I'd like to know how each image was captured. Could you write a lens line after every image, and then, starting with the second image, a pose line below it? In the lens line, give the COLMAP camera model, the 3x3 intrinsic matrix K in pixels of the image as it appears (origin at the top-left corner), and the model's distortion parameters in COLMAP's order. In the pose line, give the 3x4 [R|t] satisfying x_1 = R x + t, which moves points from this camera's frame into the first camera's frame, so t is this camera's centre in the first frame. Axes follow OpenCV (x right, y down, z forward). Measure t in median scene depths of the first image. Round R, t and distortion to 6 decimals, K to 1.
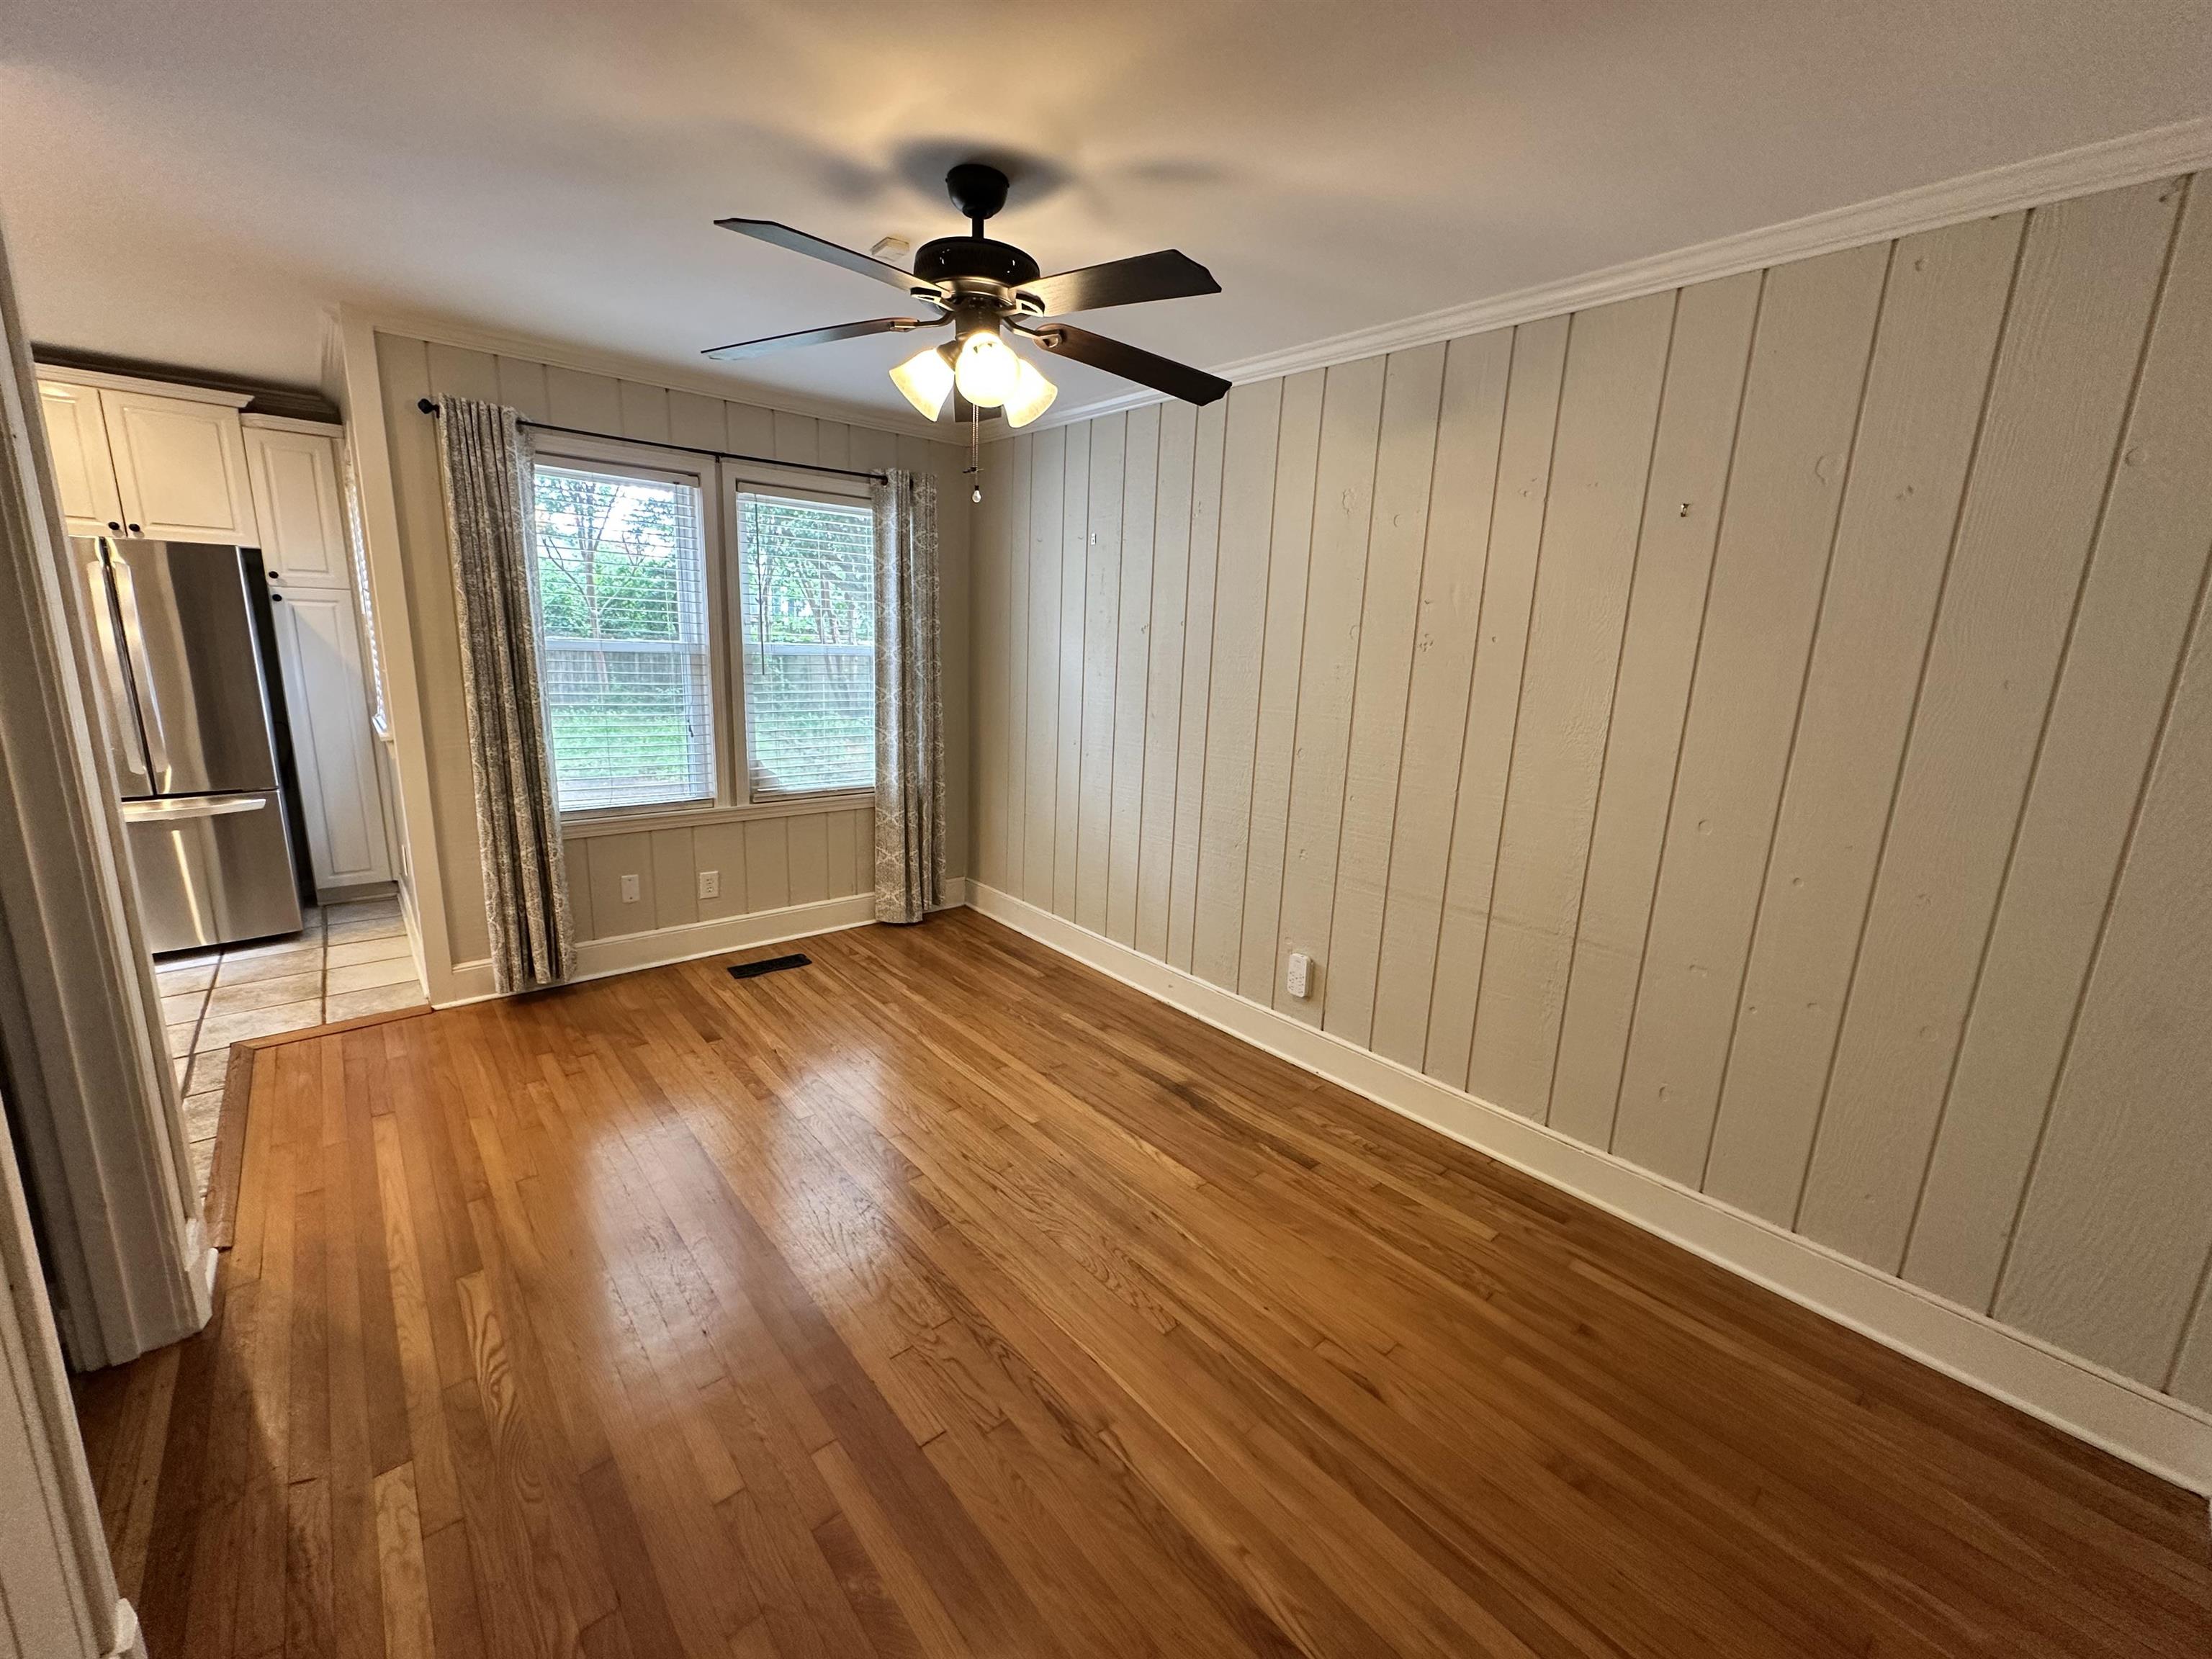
lens RADIAL K [[879.2, 0, 1099.3], [0, 879.2, 837.1], [0, 0, 1]] dist [-0.002586, 0.000837]
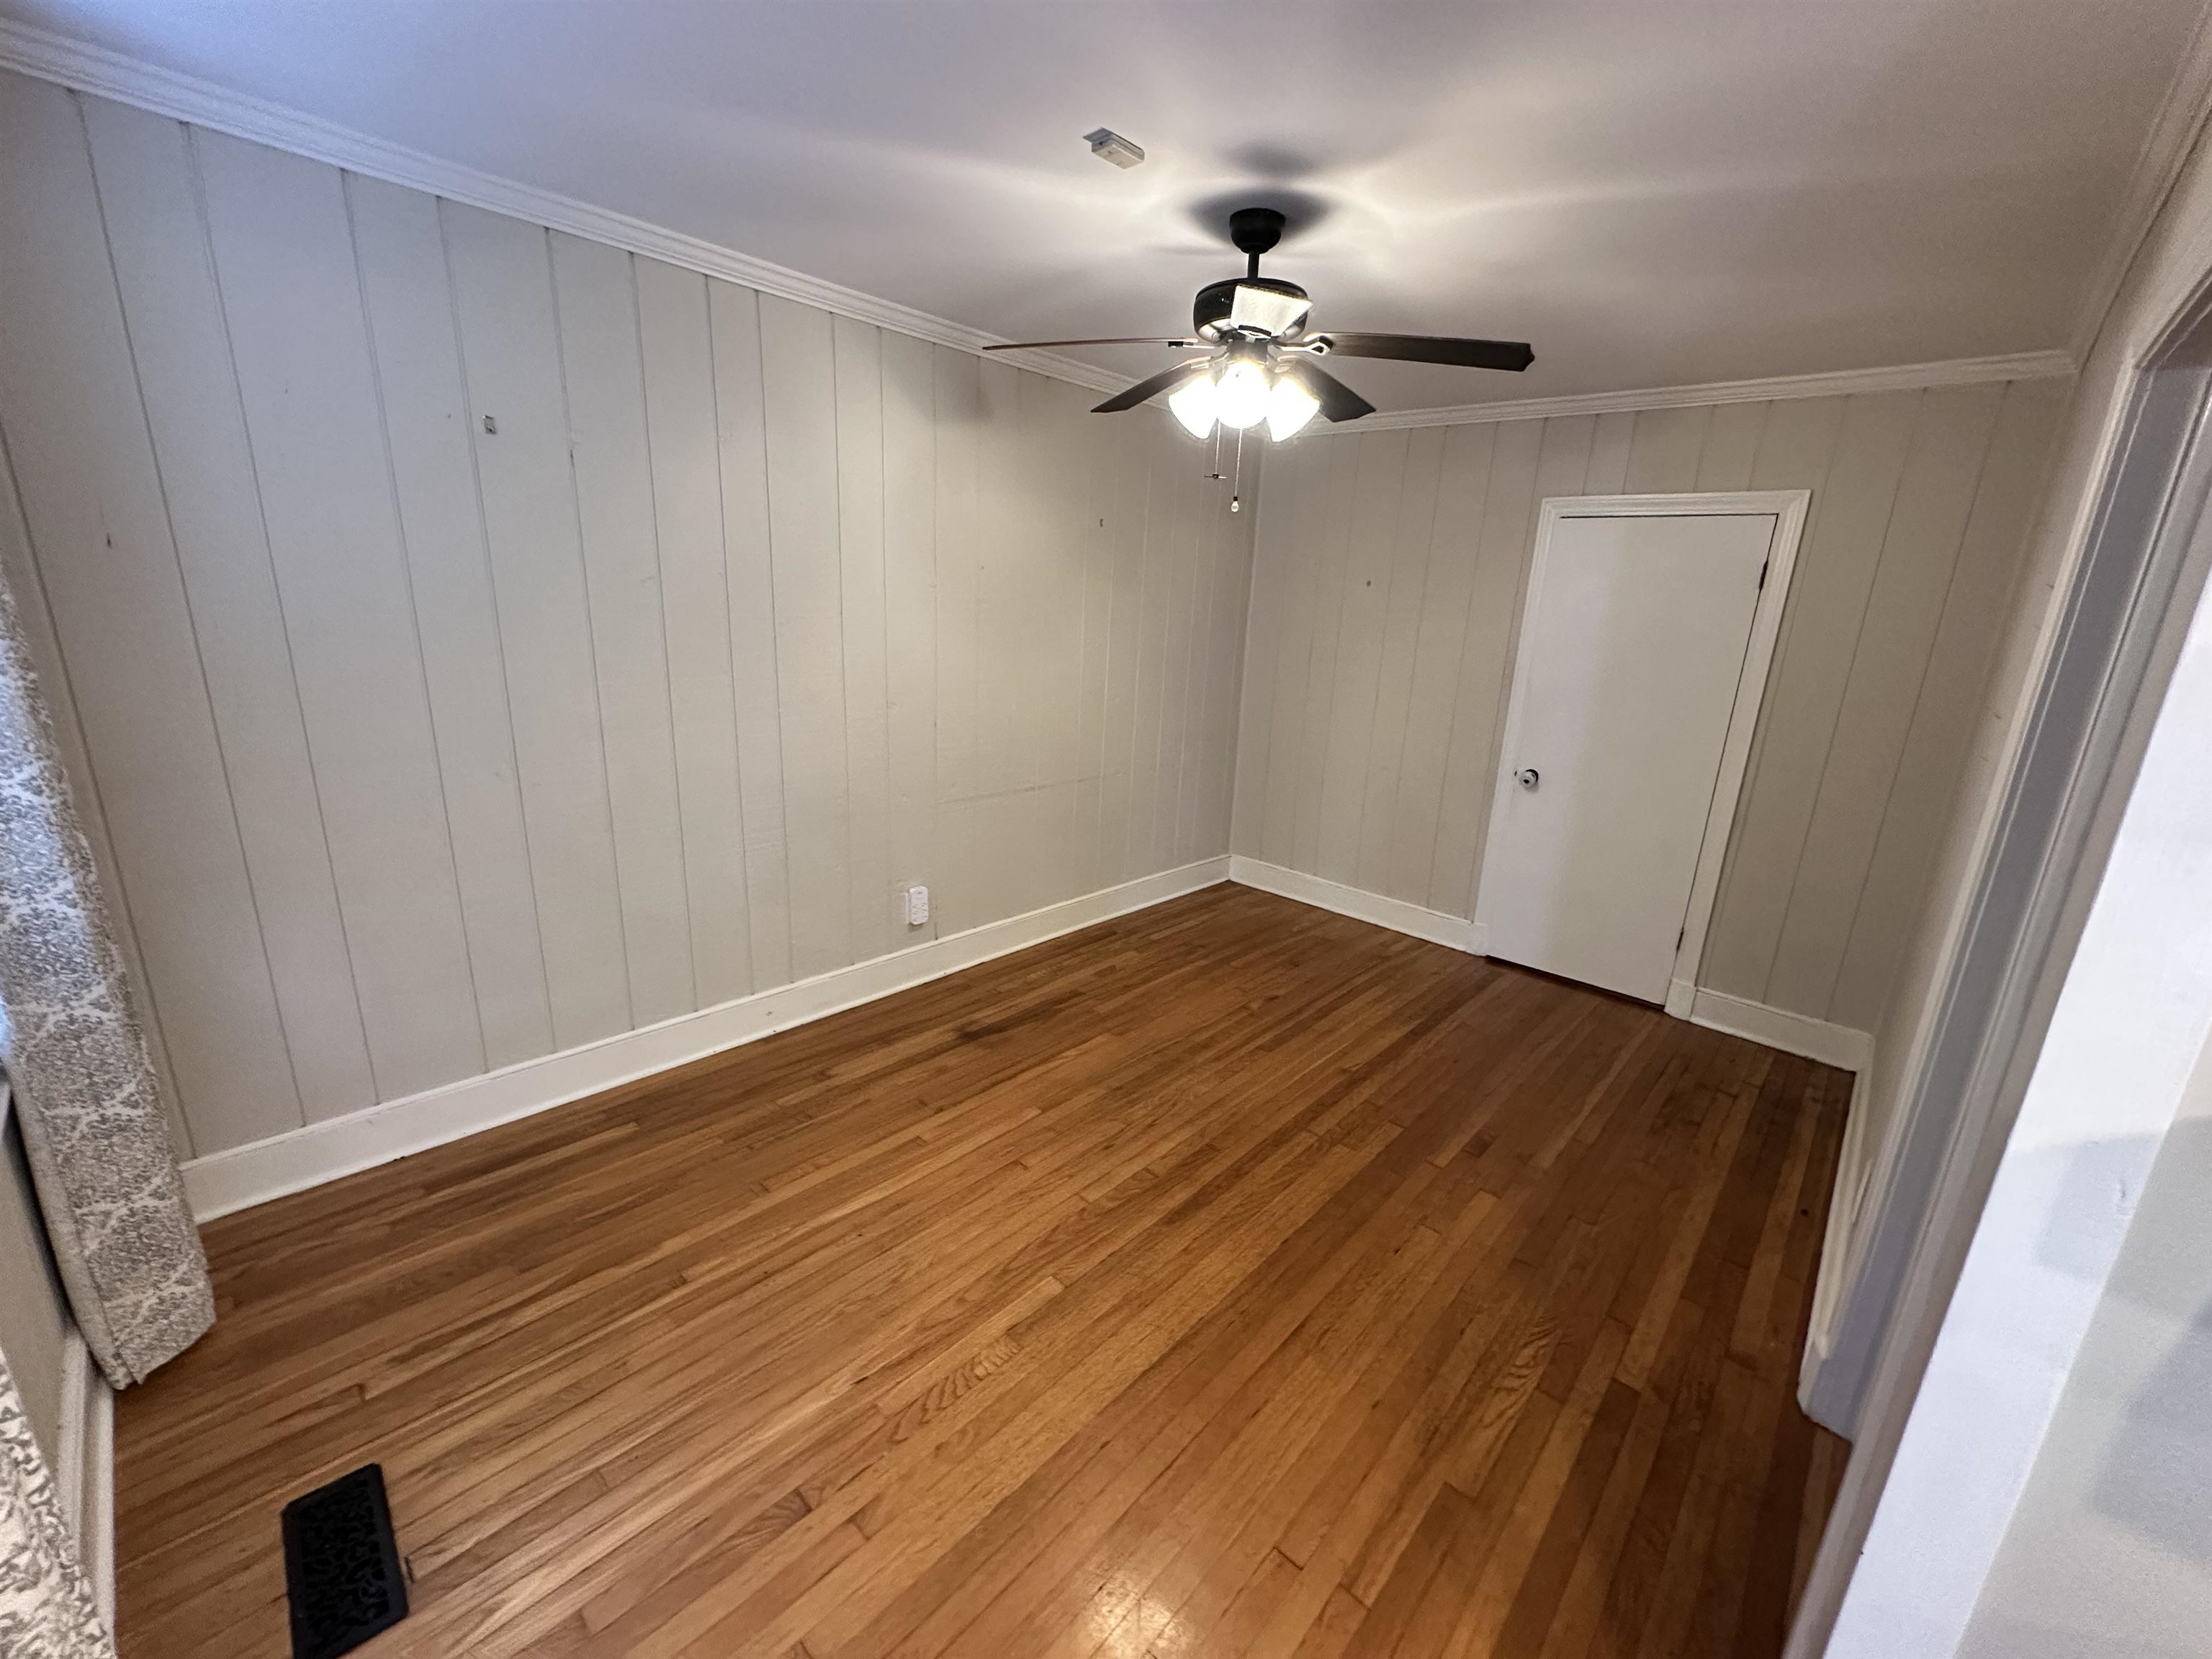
lens RADIAL K [[879.2, 0, 1103.0], [0, 879.2, 838.5], [0, 0, 1]] dist [-0.002586, 0.000837]
pose [[-0.102035, -0.312803, 0.944321, -0.923351], [0.174712, 0.928886, 0.326568, -0.274231], [-0.979318, 0.198305, -0.040129, 0.907230]]
